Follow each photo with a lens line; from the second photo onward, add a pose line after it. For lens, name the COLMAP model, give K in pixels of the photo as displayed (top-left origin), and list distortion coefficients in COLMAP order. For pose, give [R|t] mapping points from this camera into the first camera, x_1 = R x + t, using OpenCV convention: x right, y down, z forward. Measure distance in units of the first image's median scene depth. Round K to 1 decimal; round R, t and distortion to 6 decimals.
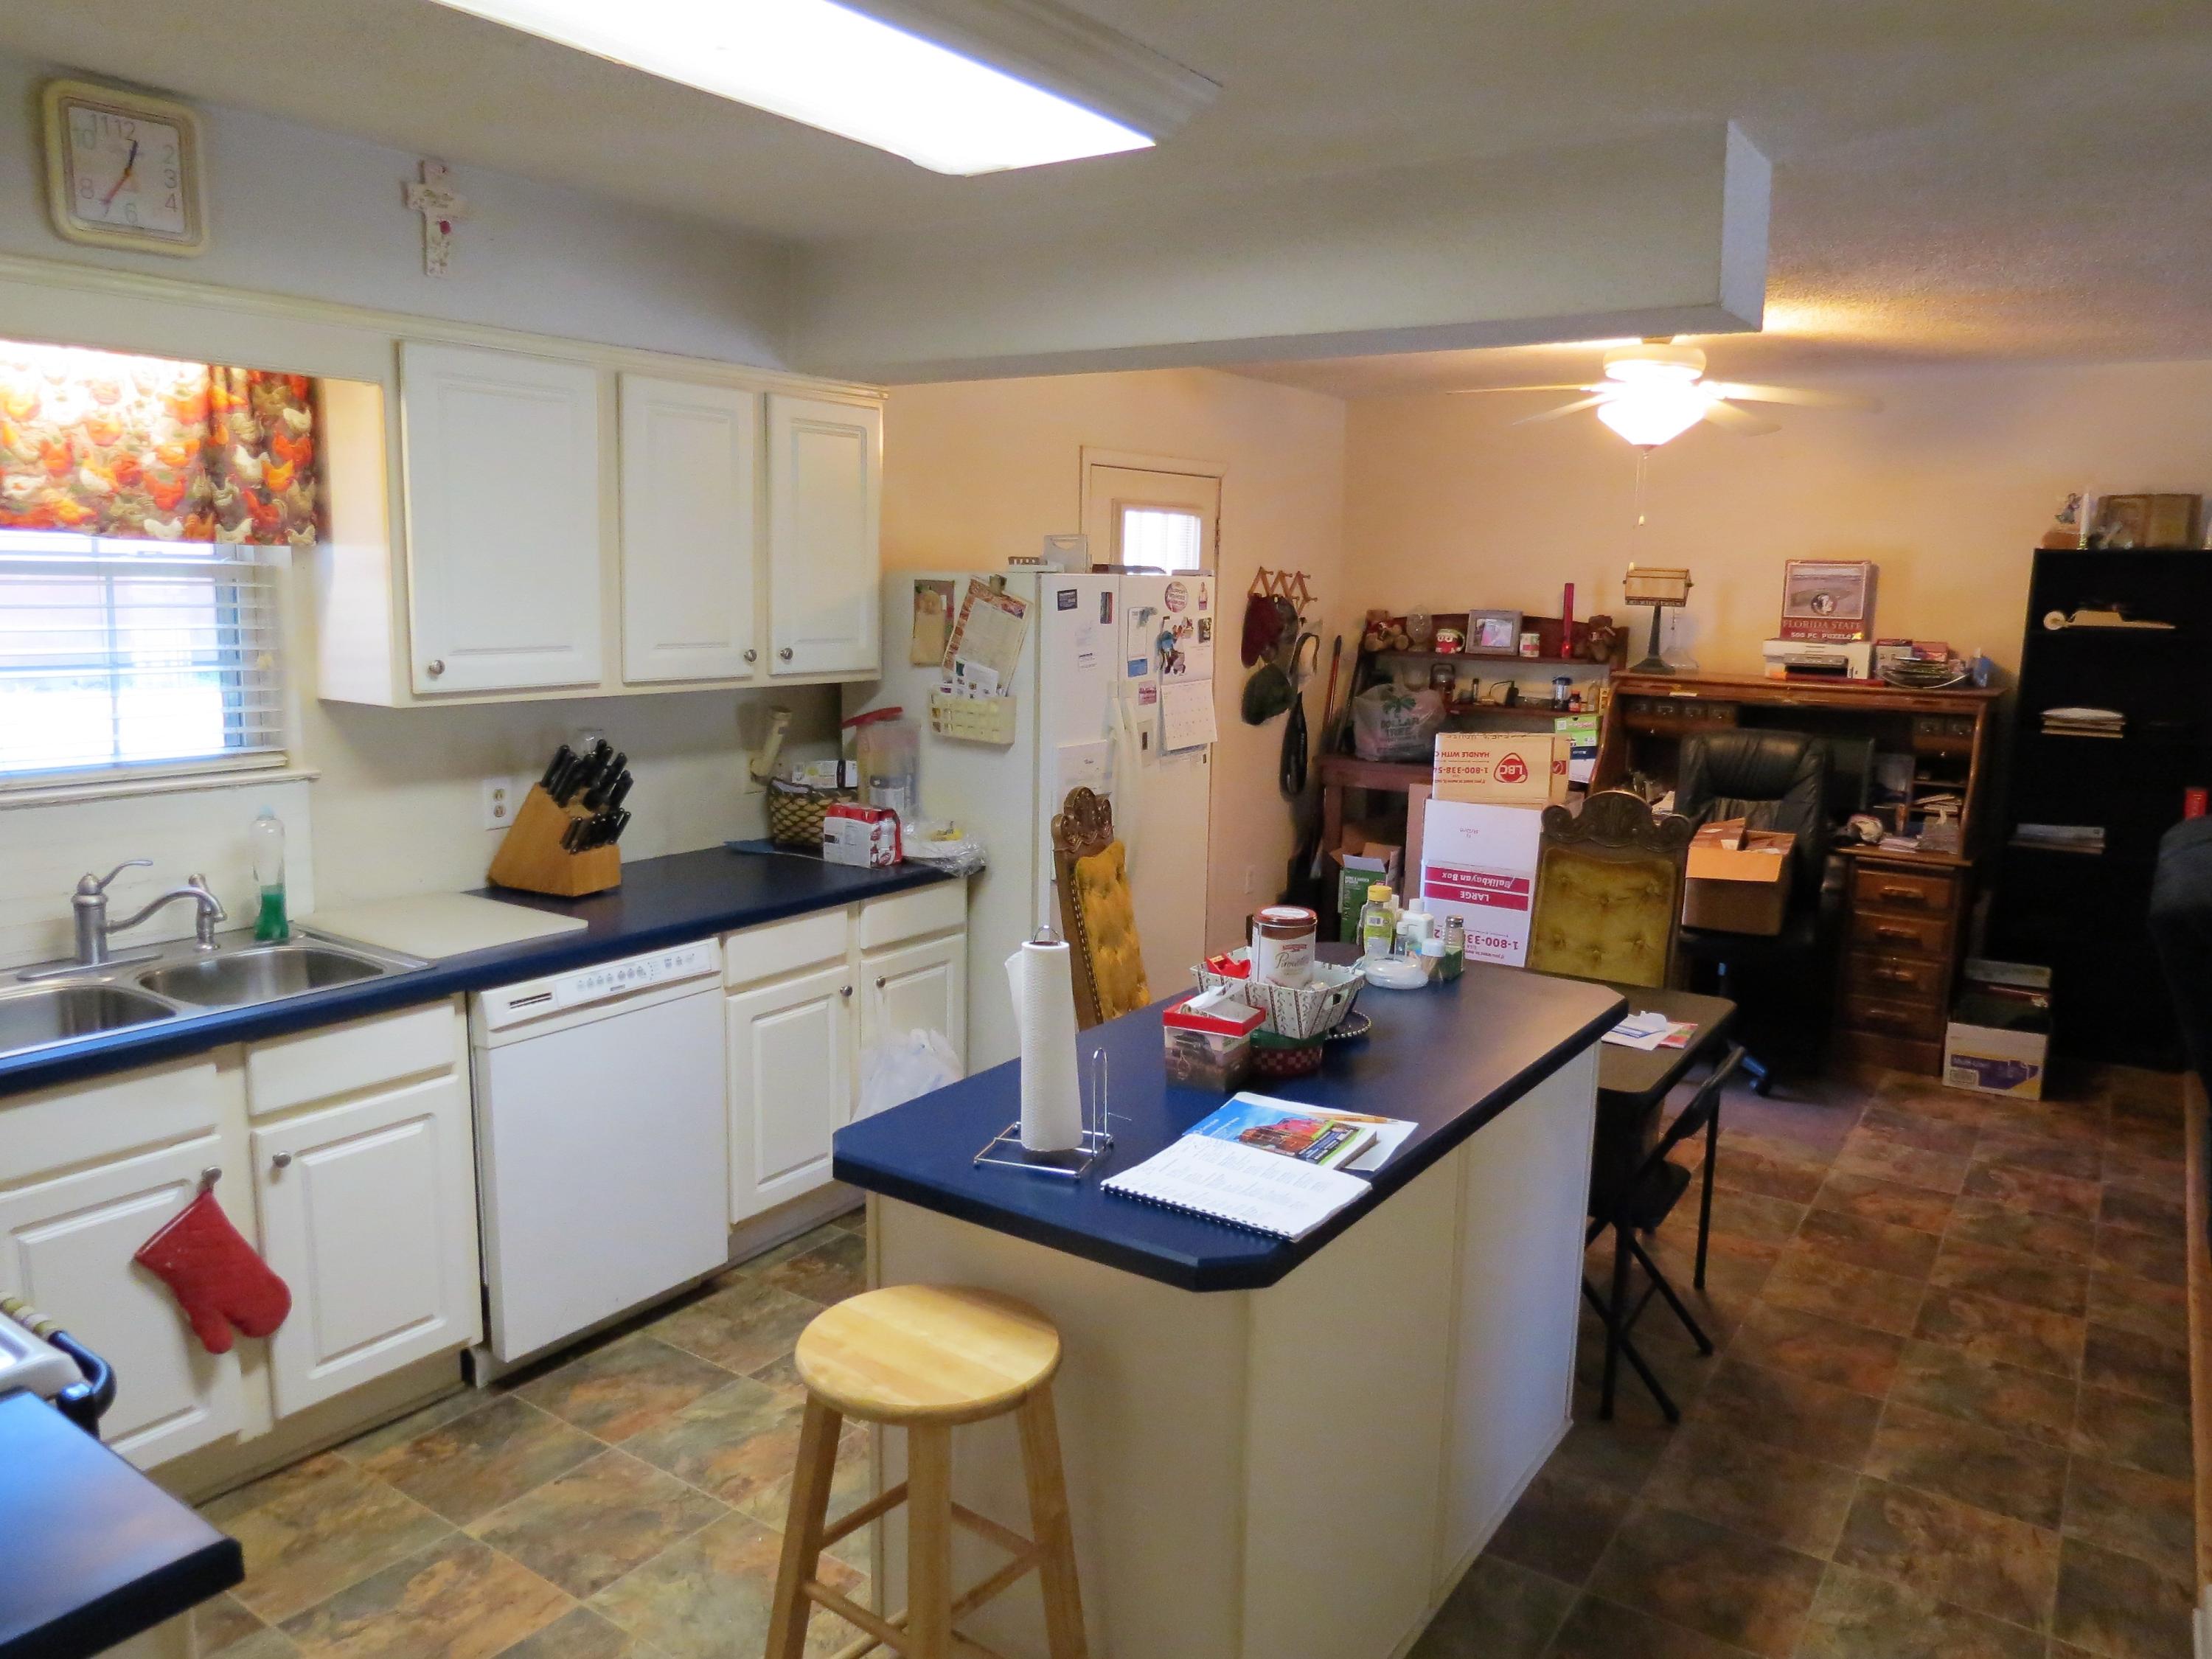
lens RADIAL K [[1590.3, 0, 1093.1], [0, 1590.3, 831.9], [0, 0, 1]] dist [-0.014380, 0.005859]
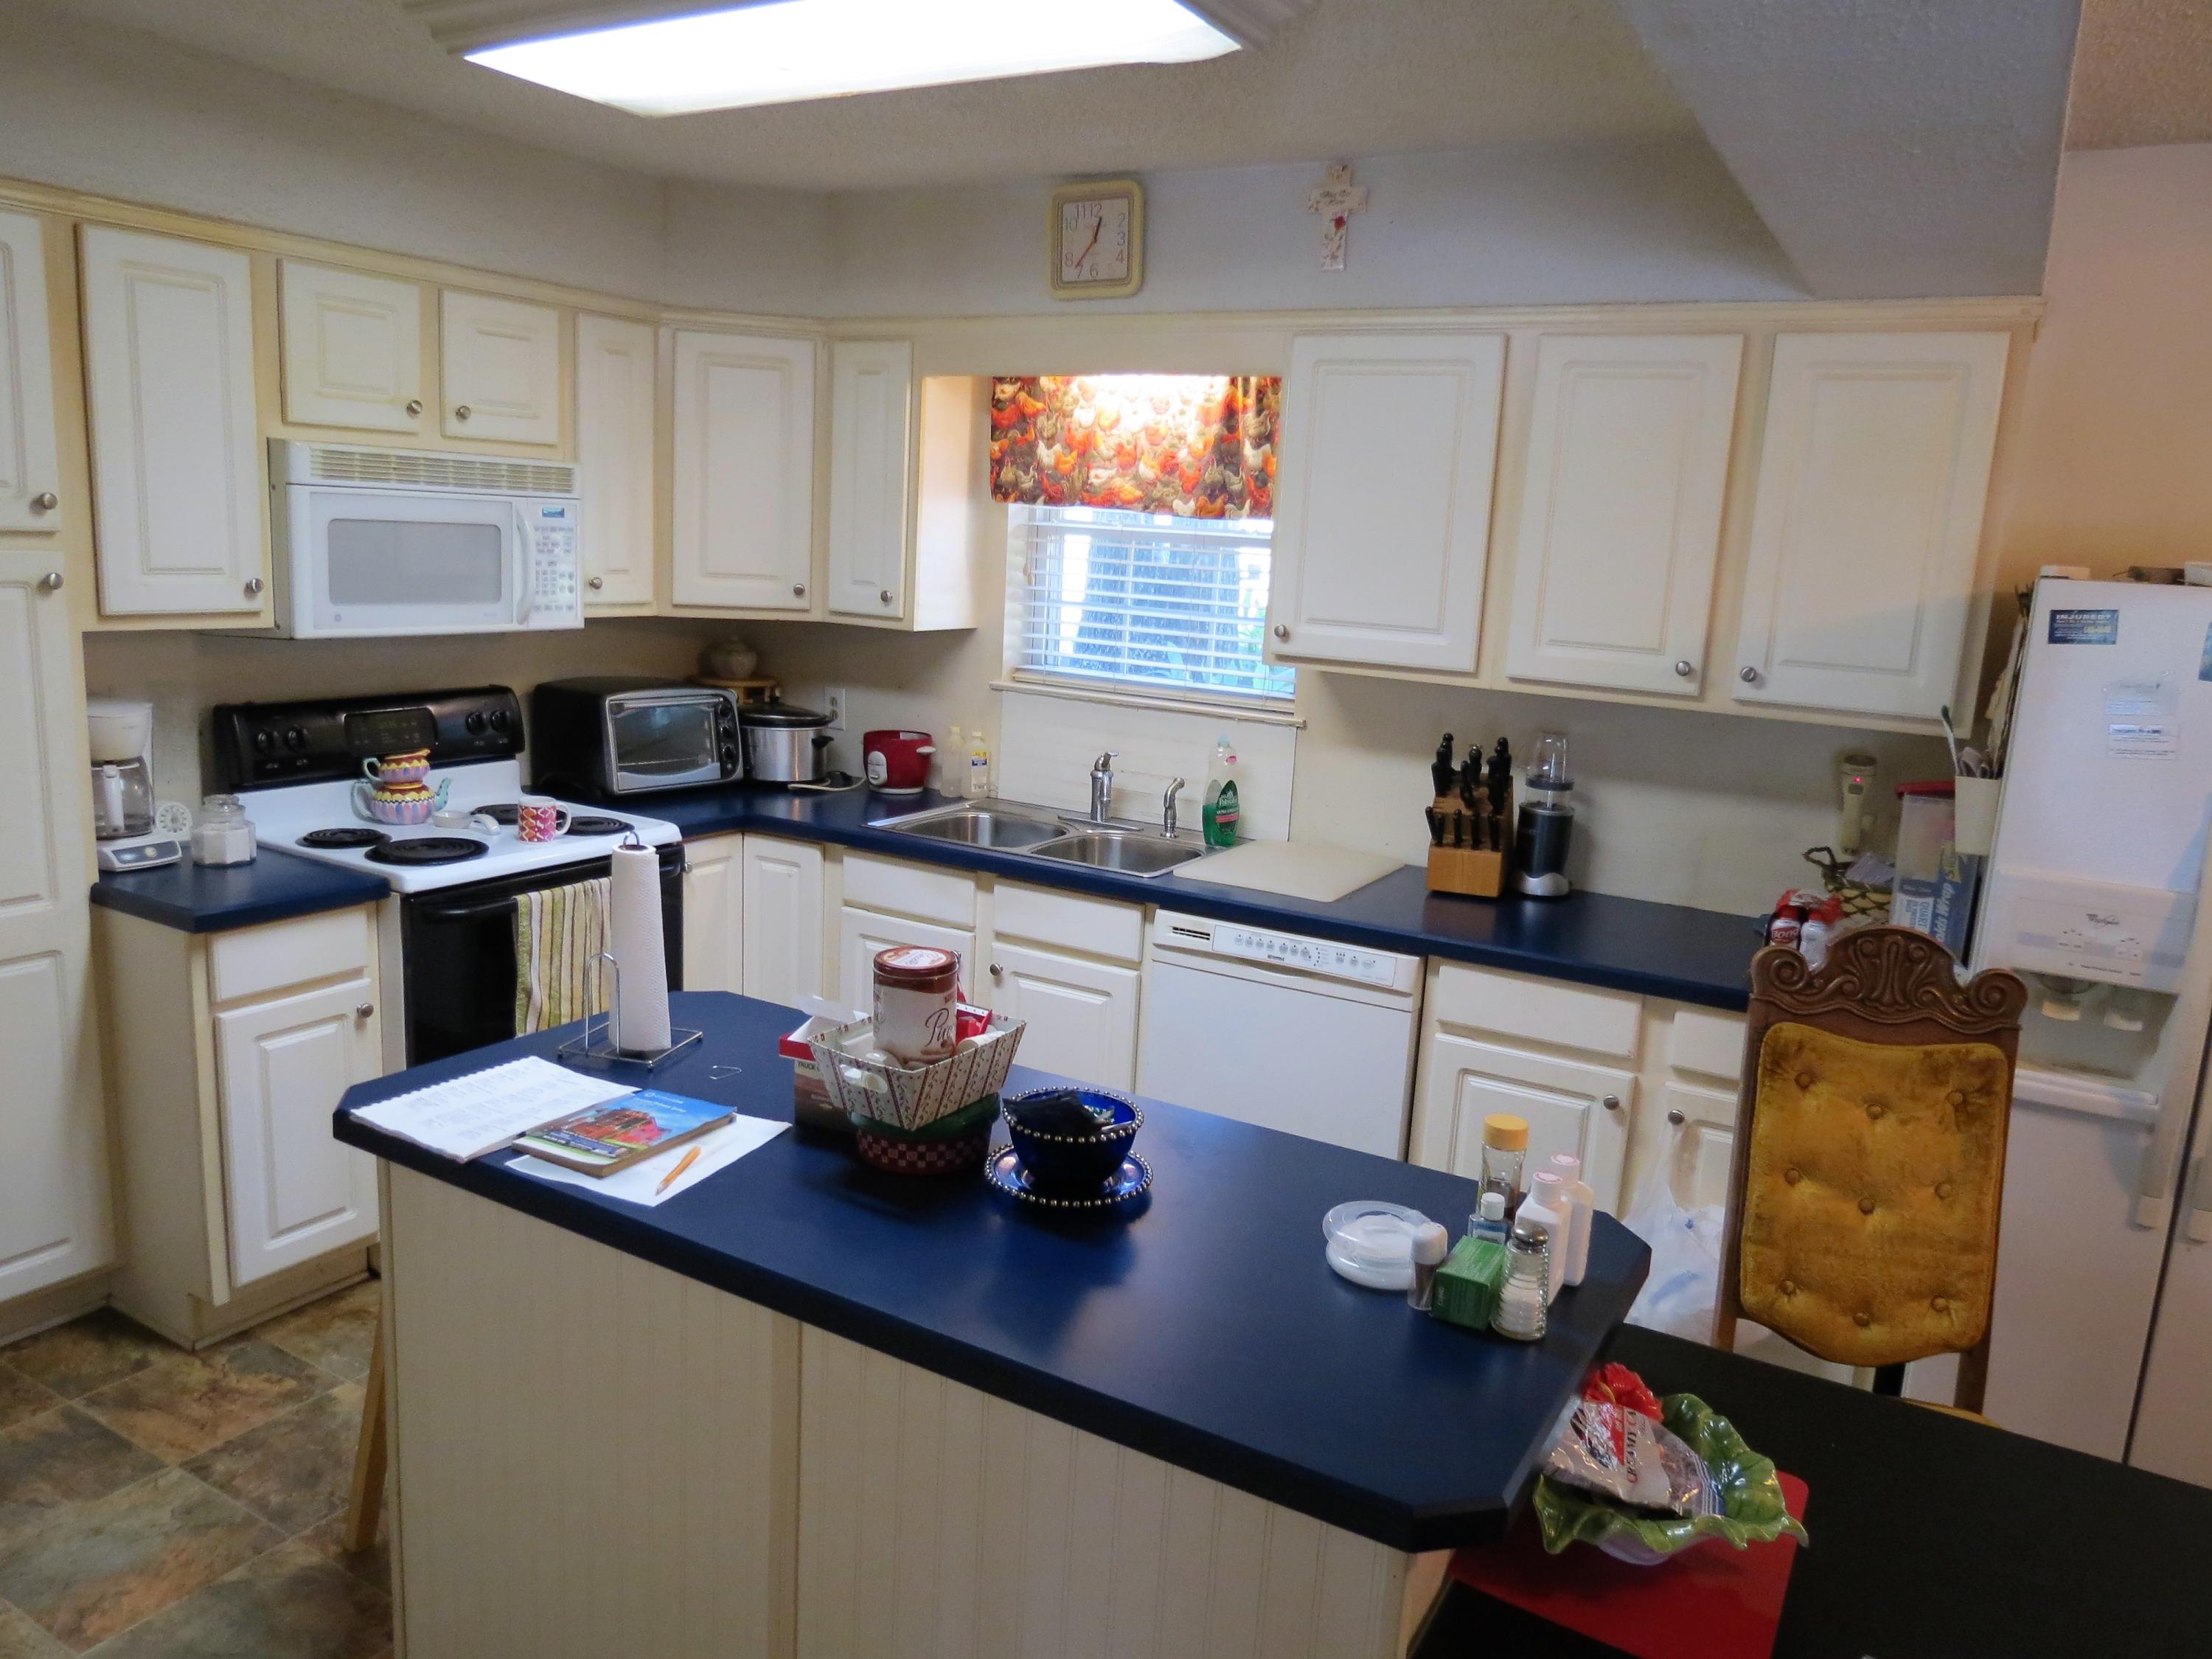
lens RADIAL K [[1590.3, 0, 1094.5], [0, 1590.3, 830.0], [0, 0, 1]] dist [-0.014380, 0.005859]
pose [[0.079583, 0.173285, -0.981651, 0.733724], [-0.212652, 0.965057, 0.153116, -0.120844], [0.973882, 0.196565, 0.113652, 0.837707]]
